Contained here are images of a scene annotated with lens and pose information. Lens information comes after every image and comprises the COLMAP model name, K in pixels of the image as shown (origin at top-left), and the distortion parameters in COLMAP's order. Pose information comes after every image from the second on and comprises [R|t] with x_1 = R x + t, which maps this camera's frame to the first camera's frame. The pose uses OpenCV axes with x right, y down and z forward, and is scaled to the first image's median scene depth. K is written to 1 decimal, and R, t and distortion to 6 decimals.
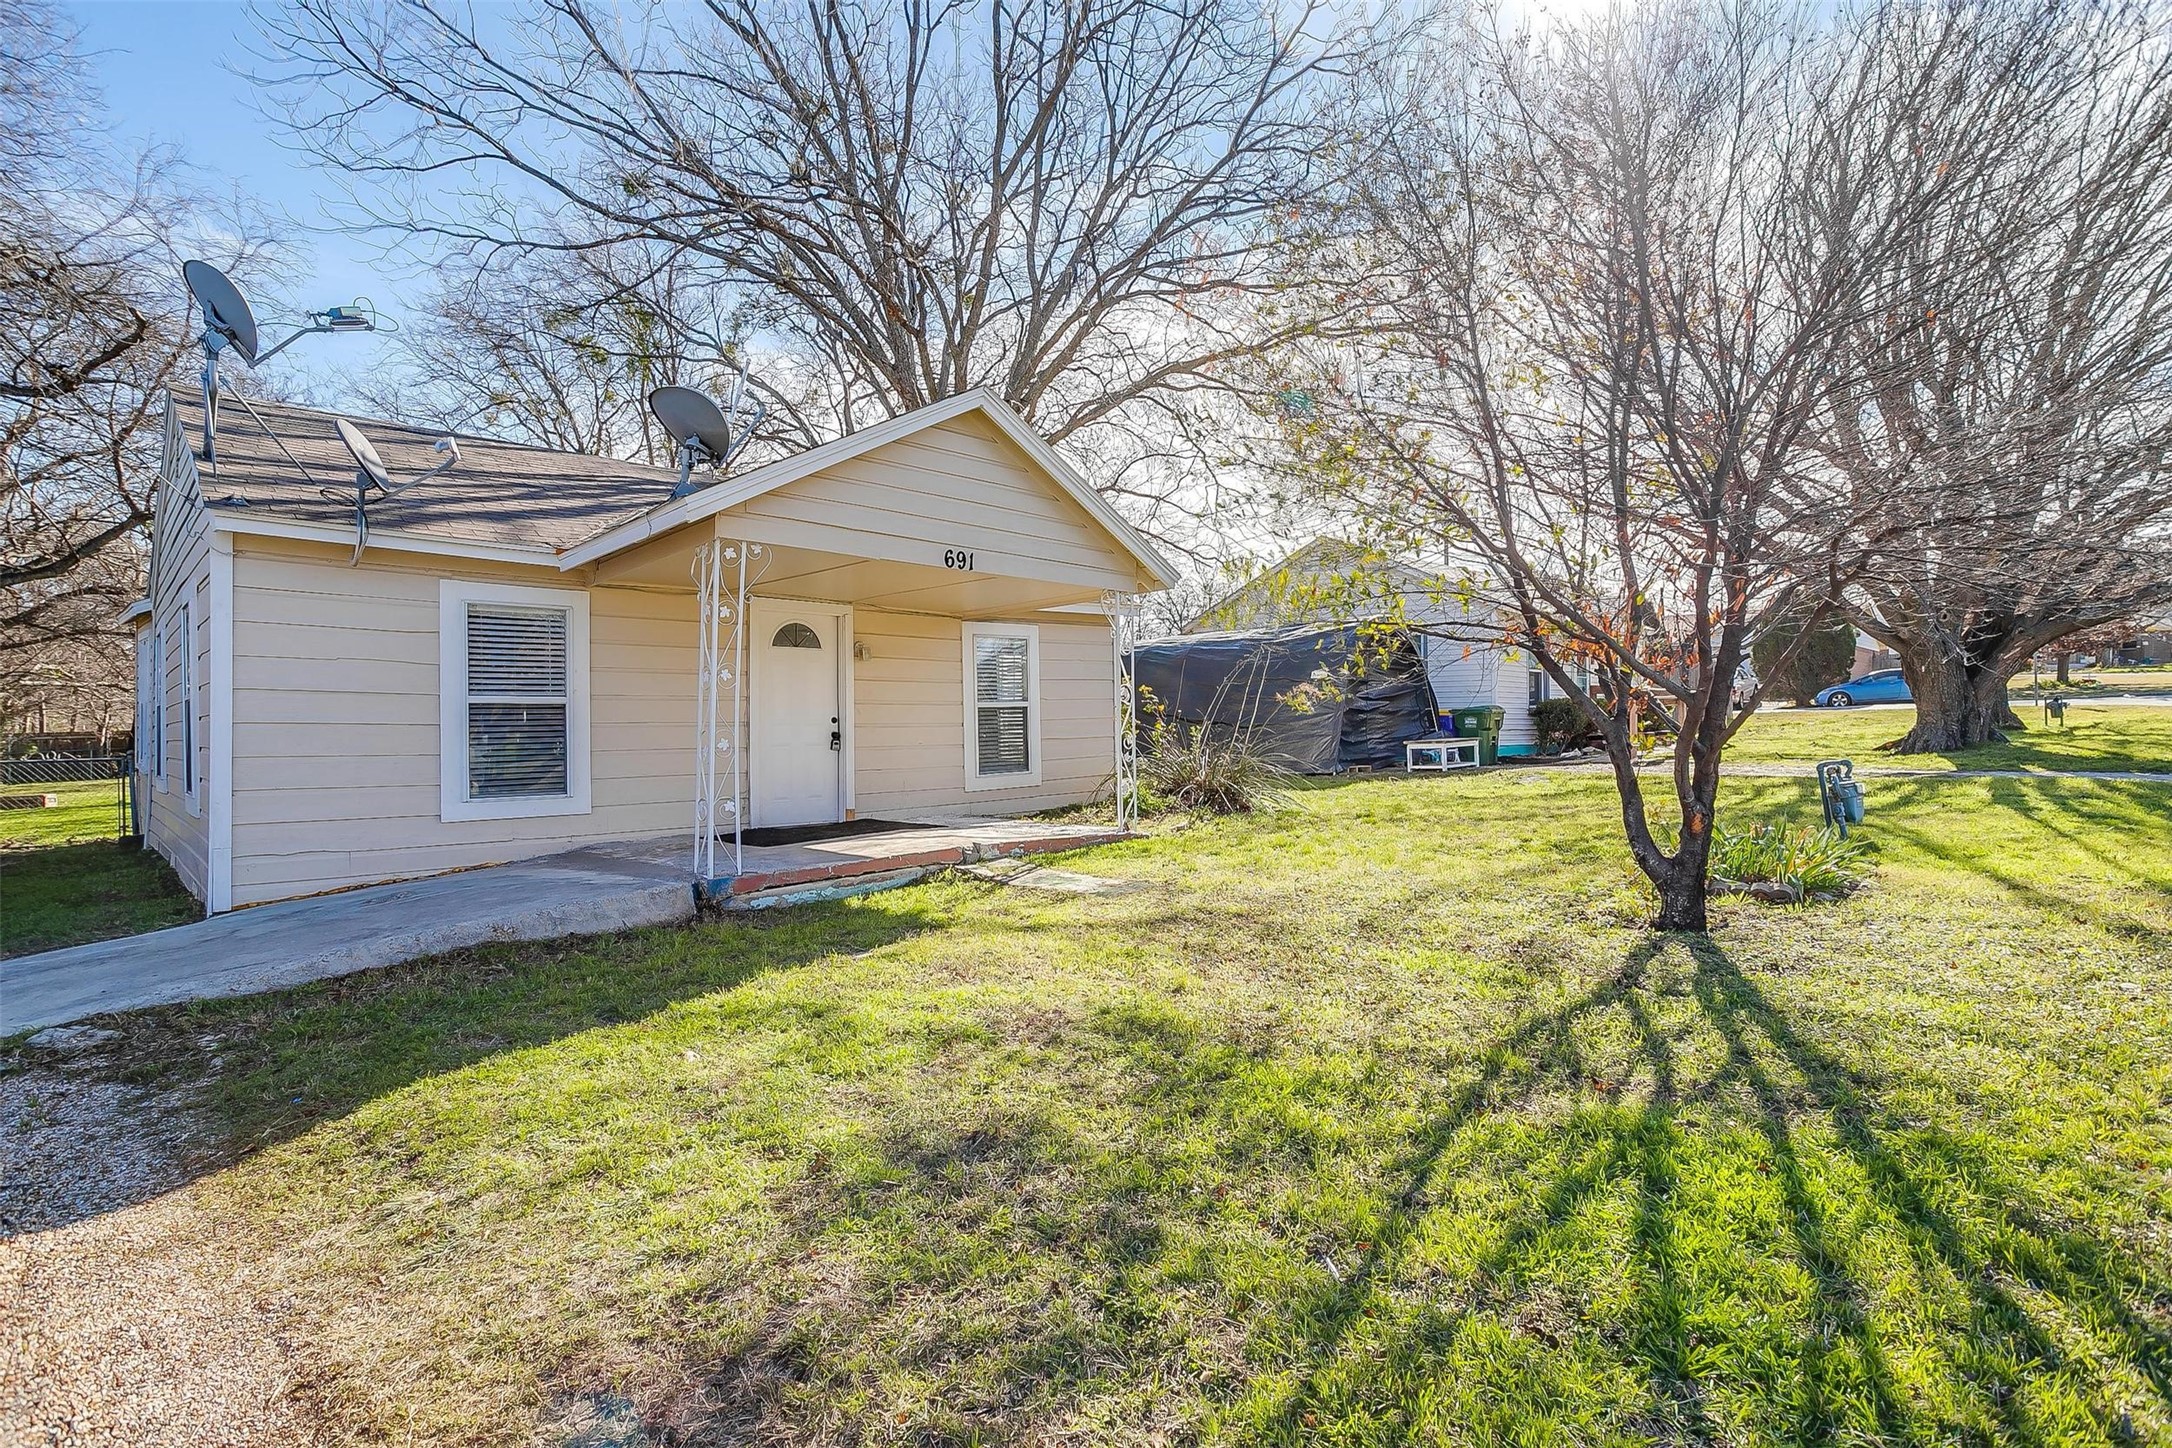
lens RADIAL K [[1057.9, 0, 1074.3], [0, 1057.9, 705.3], [0, 0, 1]] dist [-0.056544, 0.029921]
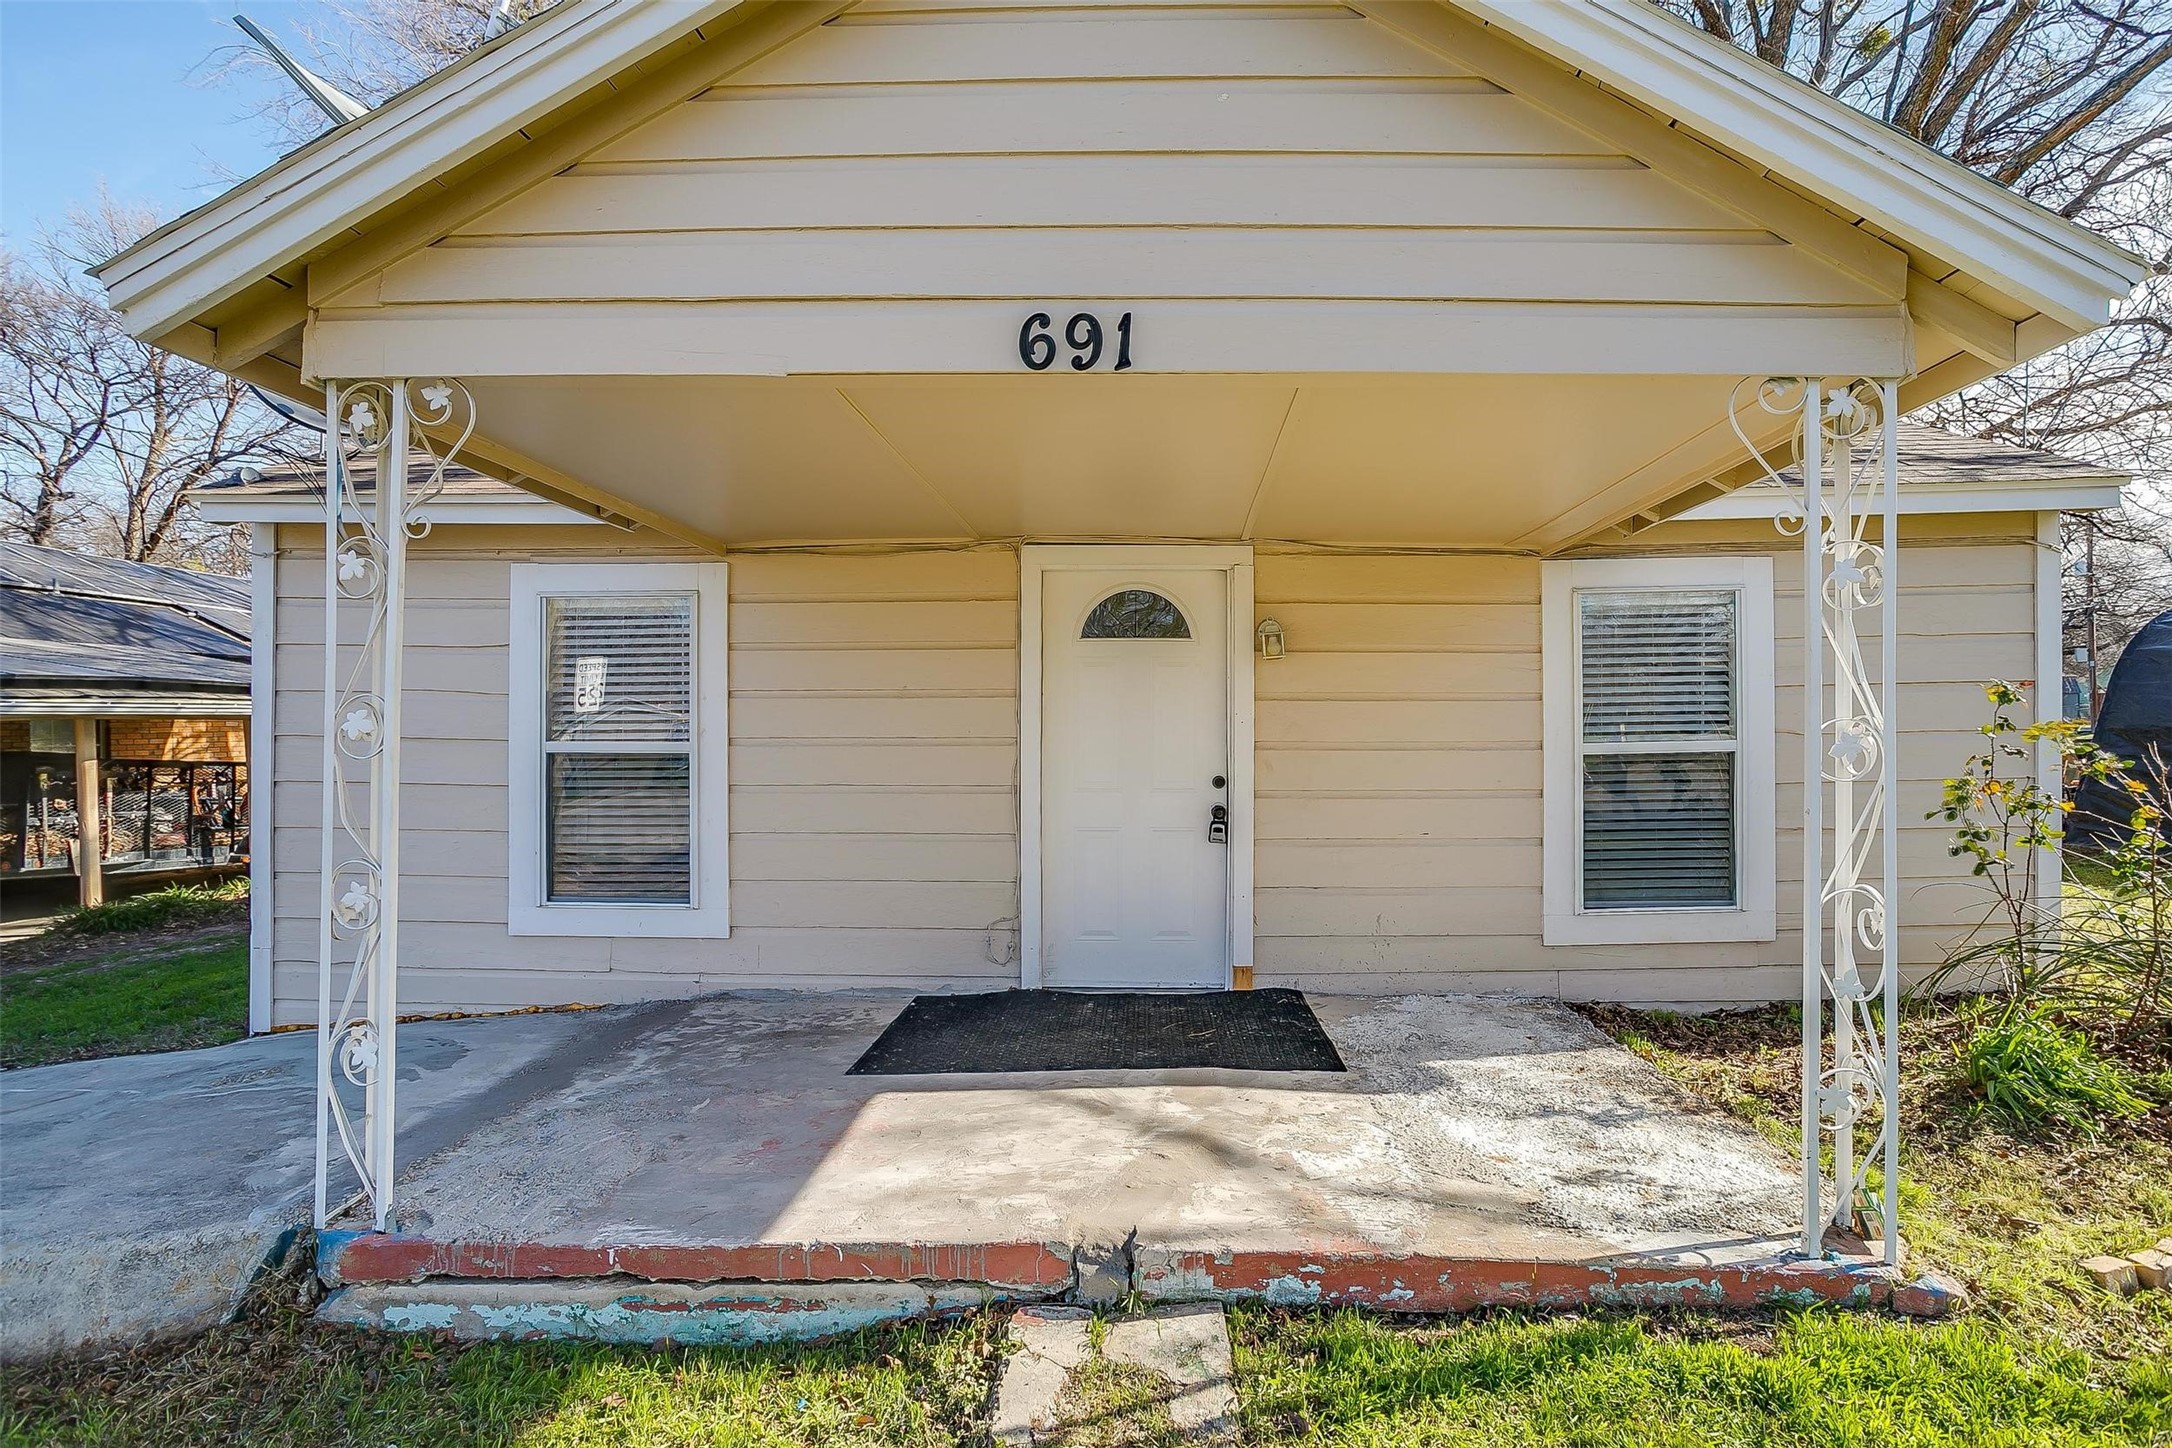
lens RADIAL K [[1079.1, 0, 1108.9], [0, 1079.1, 713.5], [0, 0, 1]] dist [-0.066194, 0.032580]
pose [[0.694662, -0.000639, -0.719336, 0.124310], [0.007348, 0.999954, 0.006207, -0.026318], [0.719299, -0.009597, 0.694634, 0.748299]]
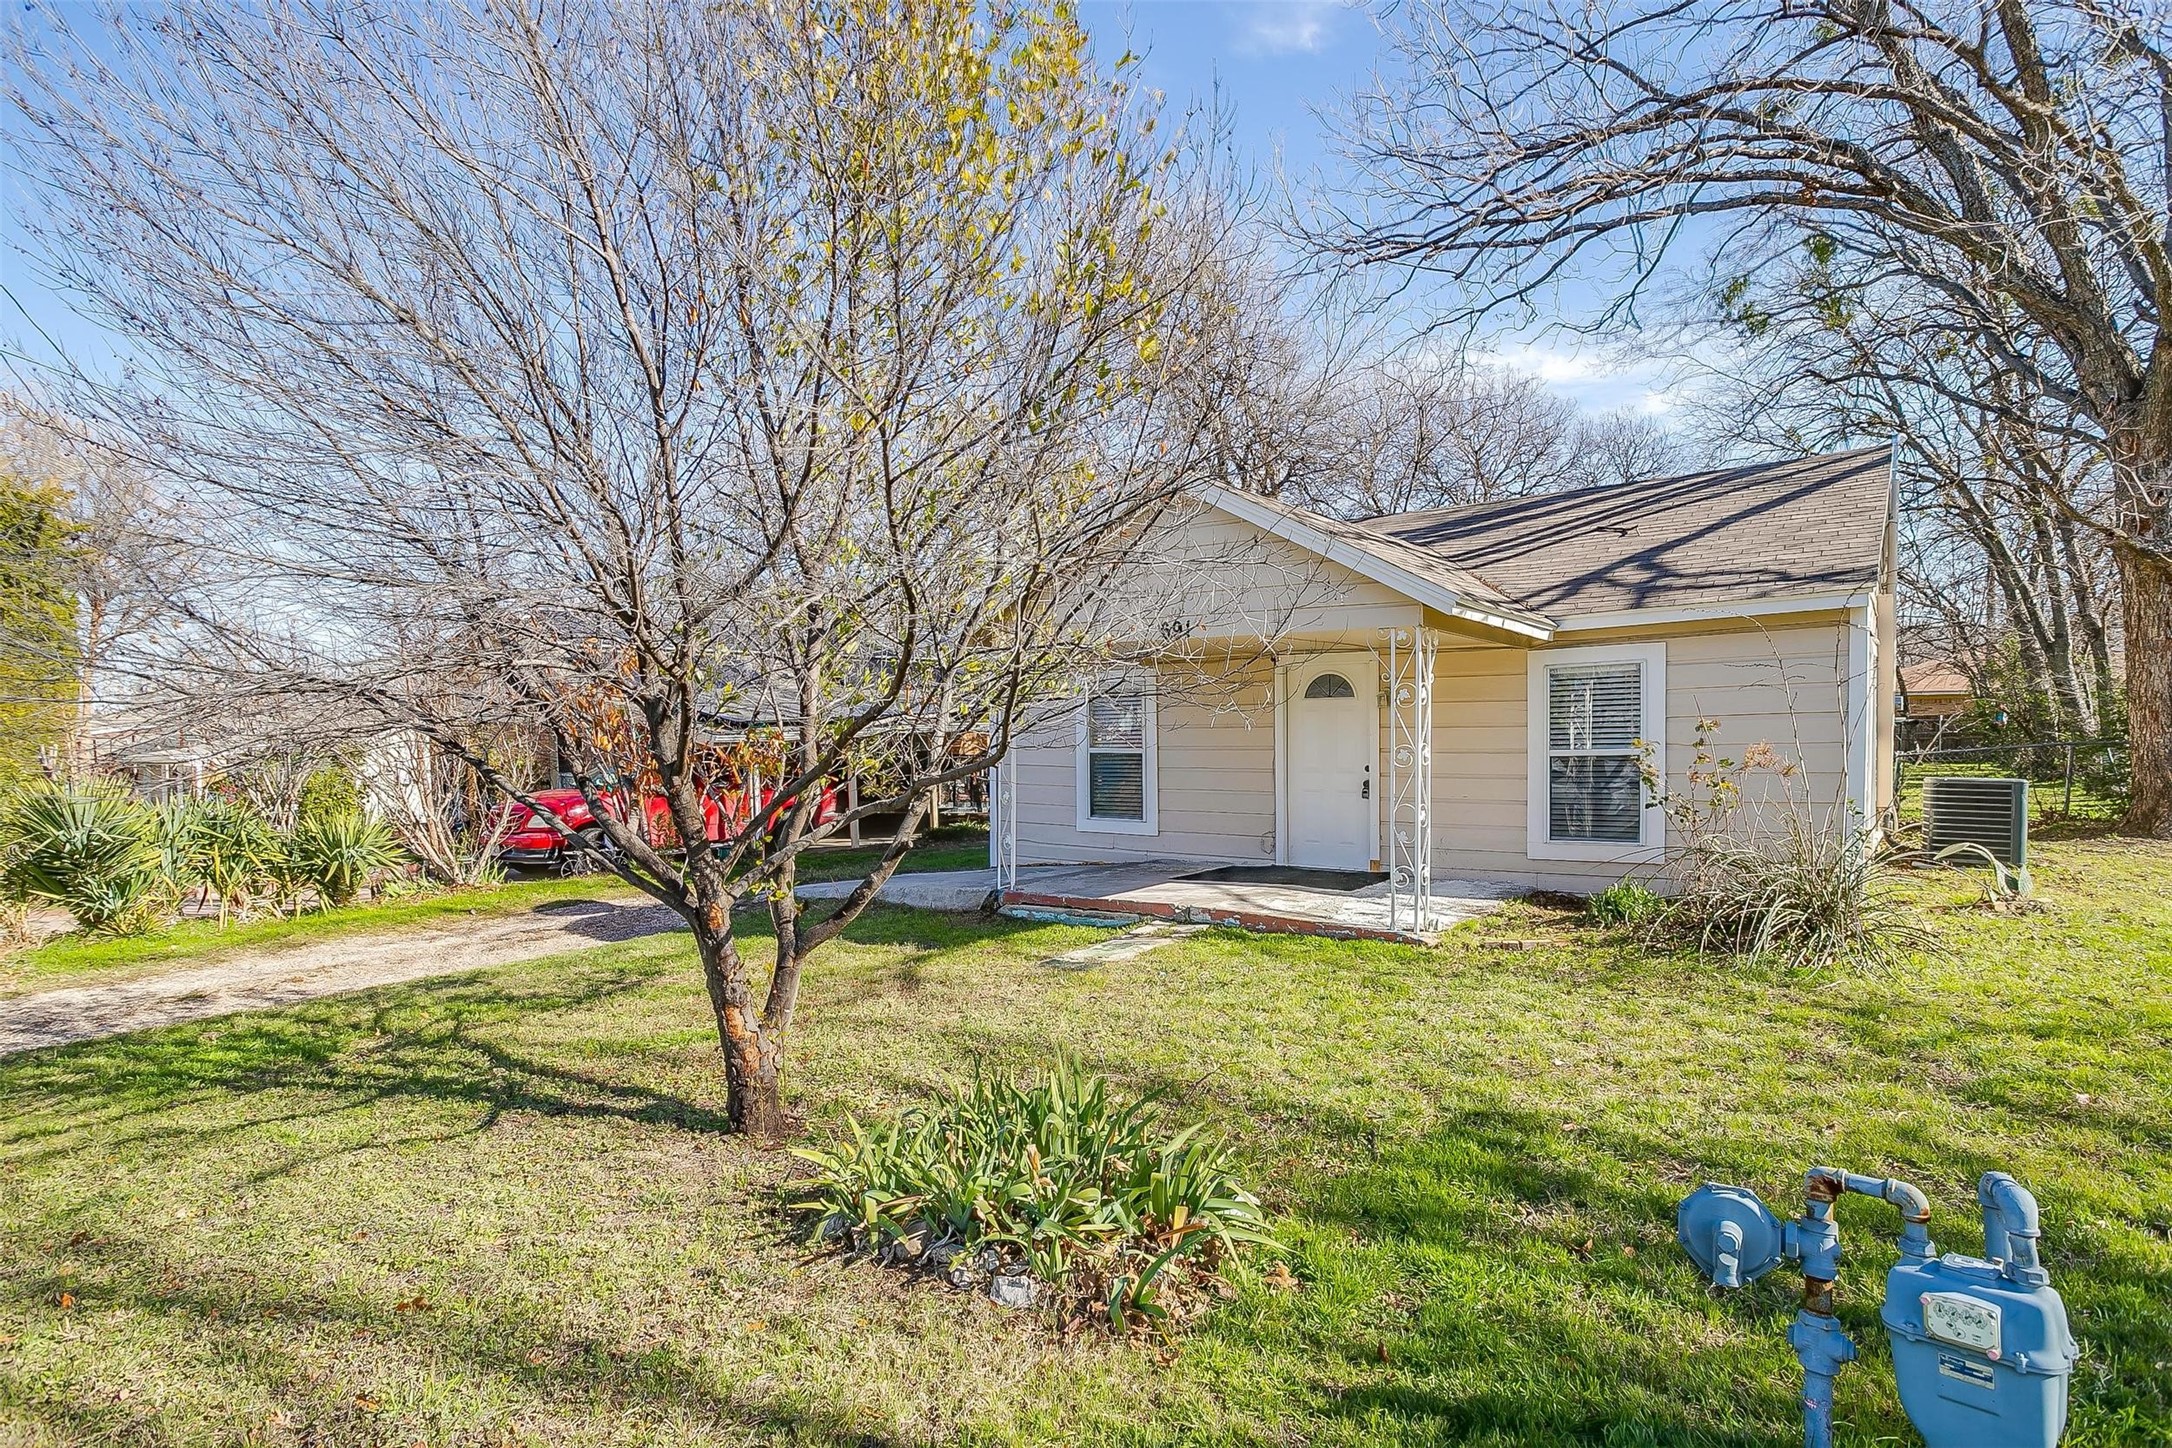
lens RADIAL K [[1057.9, 0, 1074.3], [0, 1057.9, 705.3], [0, 0, 1]] dist [-0.056544, 0.029921]
pose [[0.143280, -0.012938, -0.989598, 0.874237], [0.030349, 0.999502, -0.008673, -0.055614], [0.989217, -0.028791, 0.143601, 0.717093]]
